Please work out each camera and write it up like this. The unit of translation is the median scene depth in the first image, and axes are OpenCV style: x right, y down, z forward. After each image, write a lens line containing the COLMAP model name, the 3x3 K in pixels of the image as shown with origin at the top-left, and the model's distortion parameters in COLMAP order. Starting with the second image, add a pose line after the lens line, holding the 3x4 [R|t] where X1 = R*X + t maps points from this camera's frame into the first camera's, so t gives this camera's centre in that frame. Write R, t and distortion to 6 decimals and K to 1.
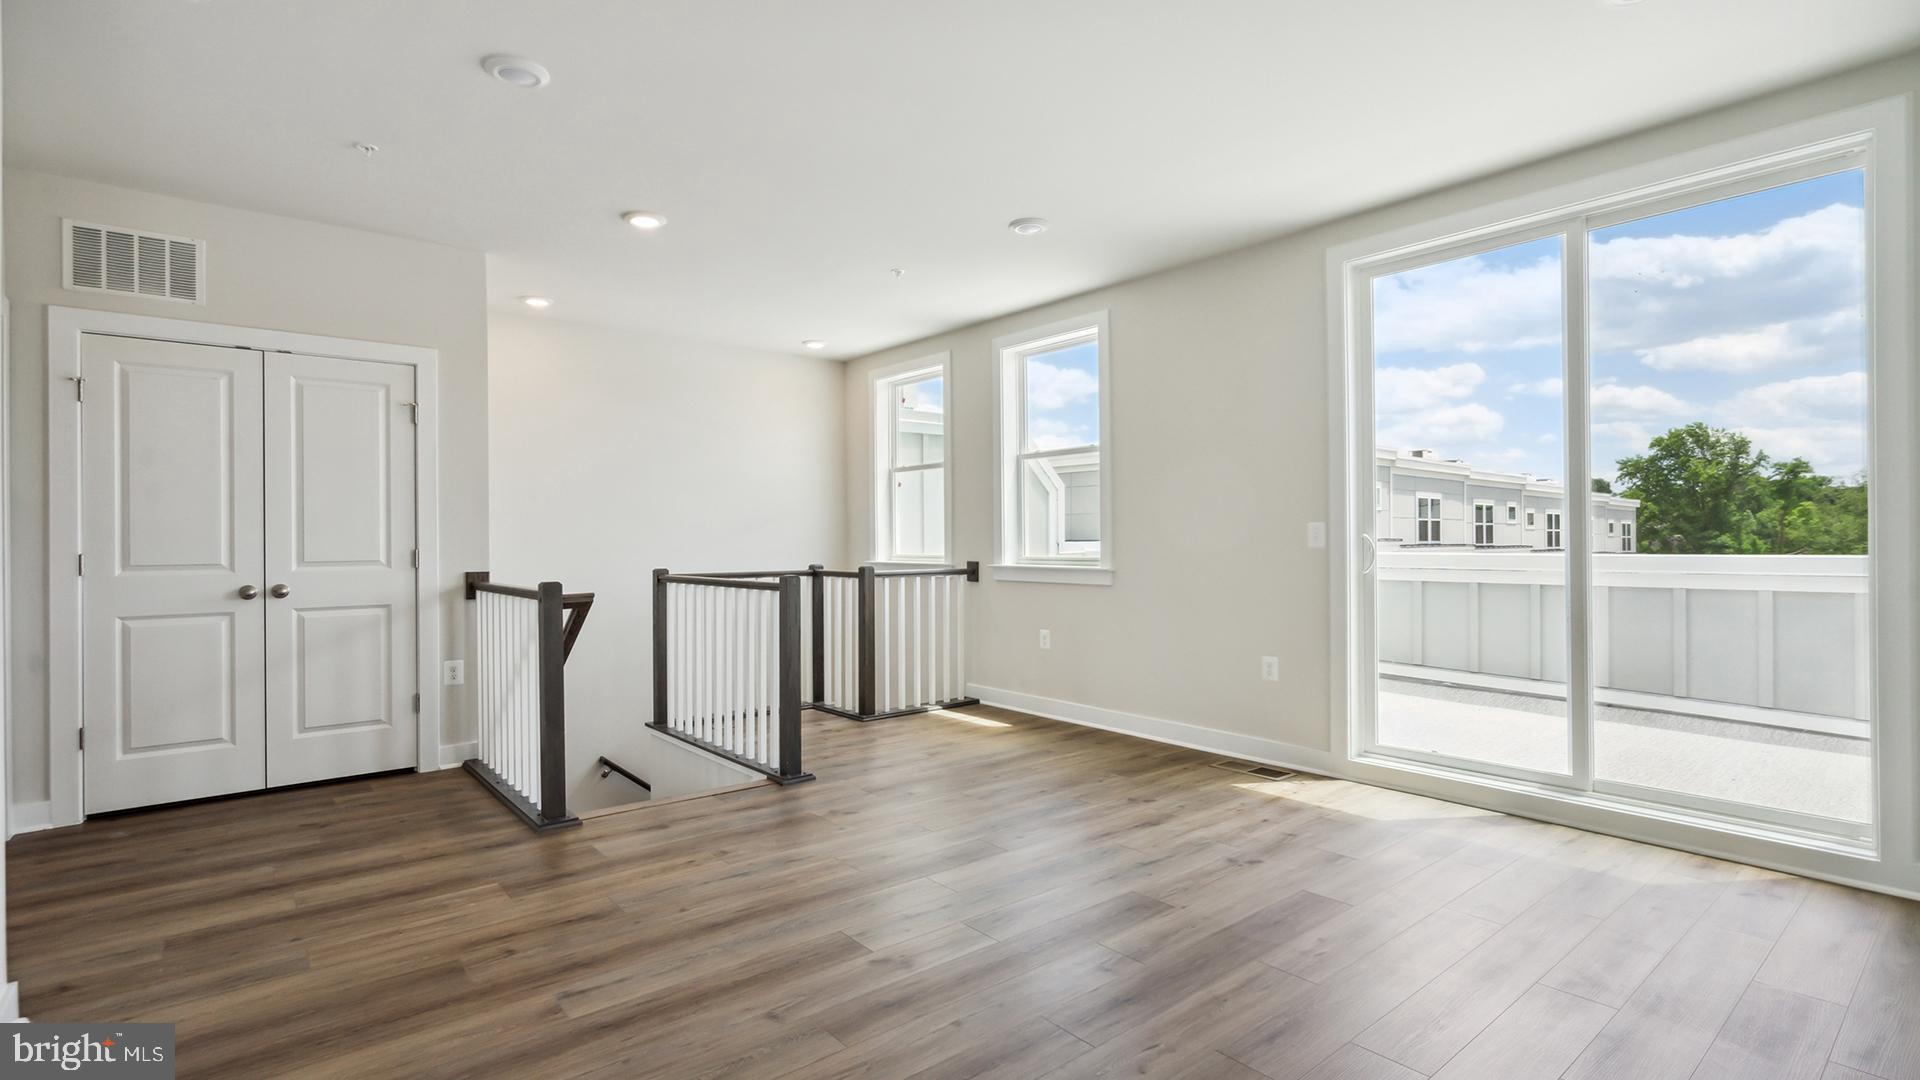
lens RADIAL K [[893.7, 0, 962.7], [0, 893.7, 541.1], [0, 0, 1]] dist [0.003208, 0.001093]
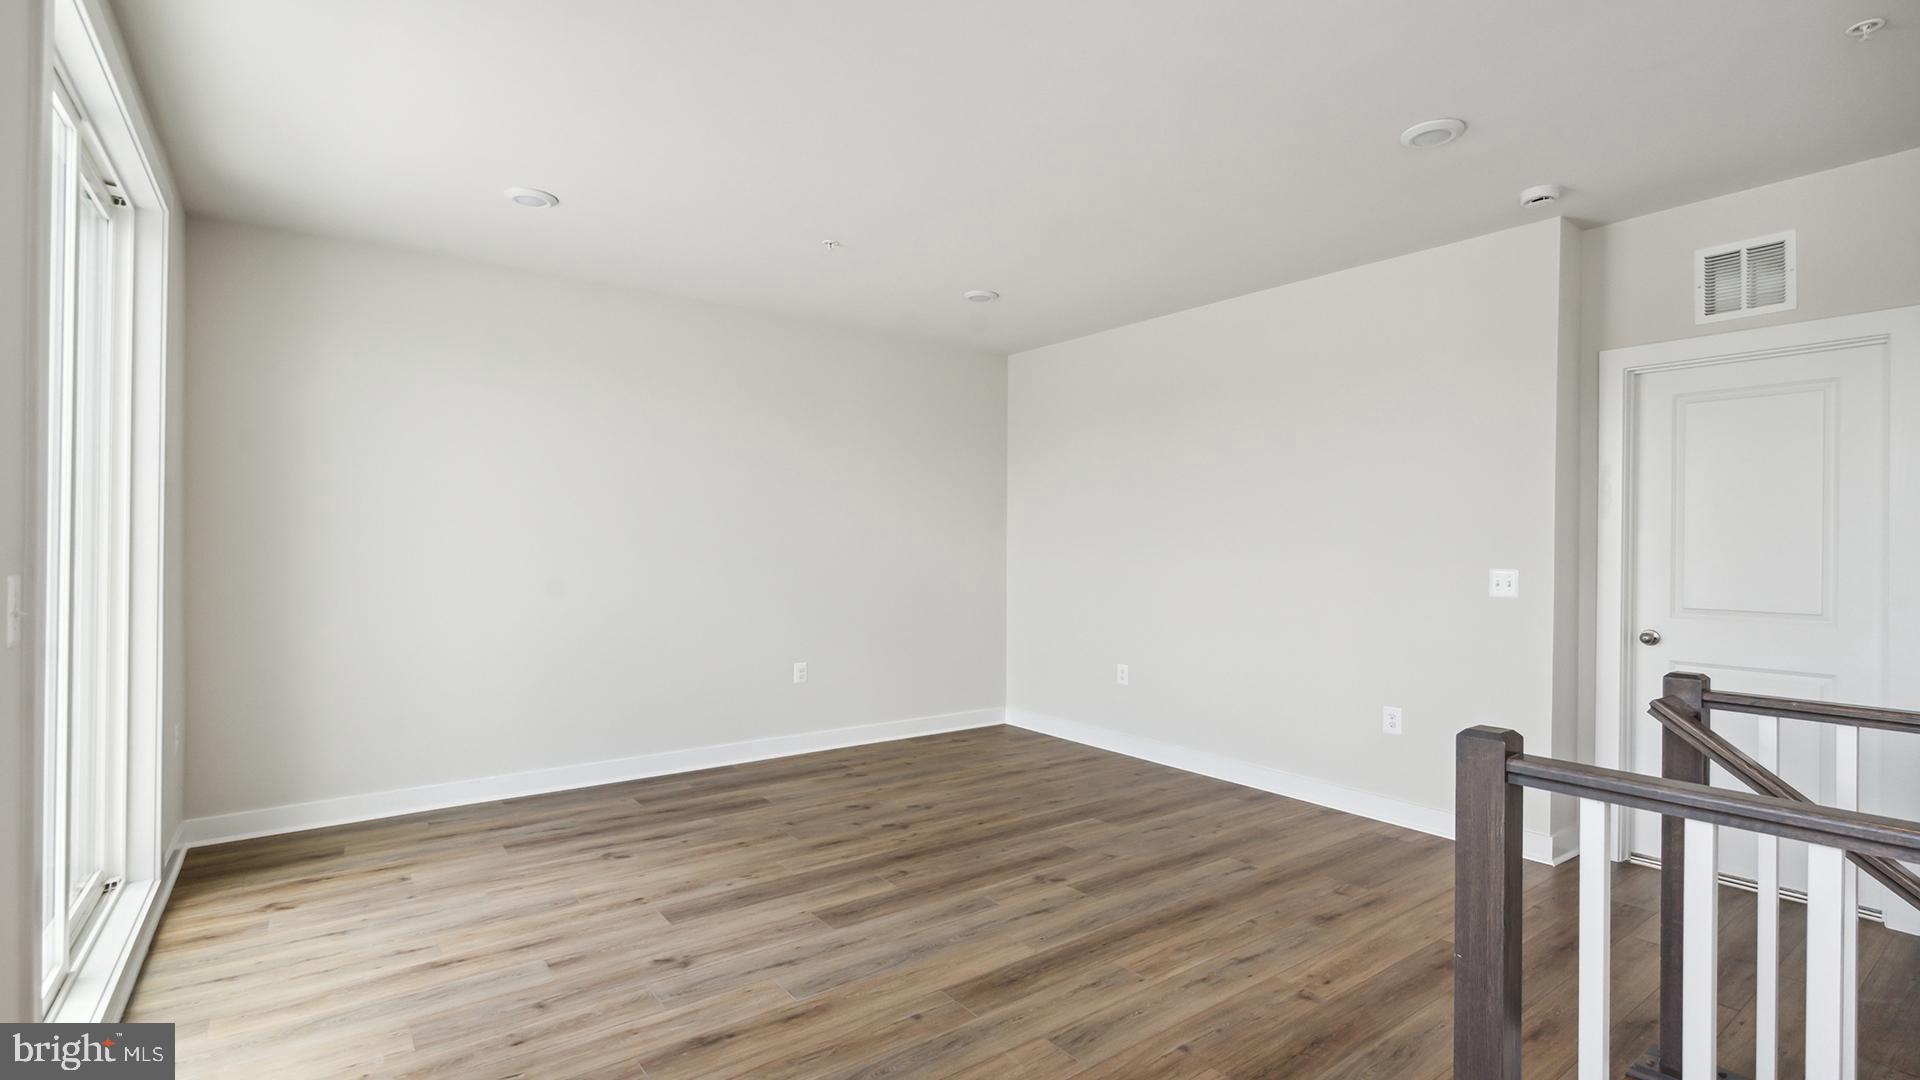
lens RADIAL K [[893.7, 0, 961.1], [0, 893.7, 539.2], [0, 0, 1]] dist [0.003208, 0.001093]
pose [[-0.998701, -0.002712, 0.050885, -0.006714], [-0.002917, 0.999988, -0.003957, -0.050752], [-0.050874, -0.004100, -0.998697, 1.916557]]
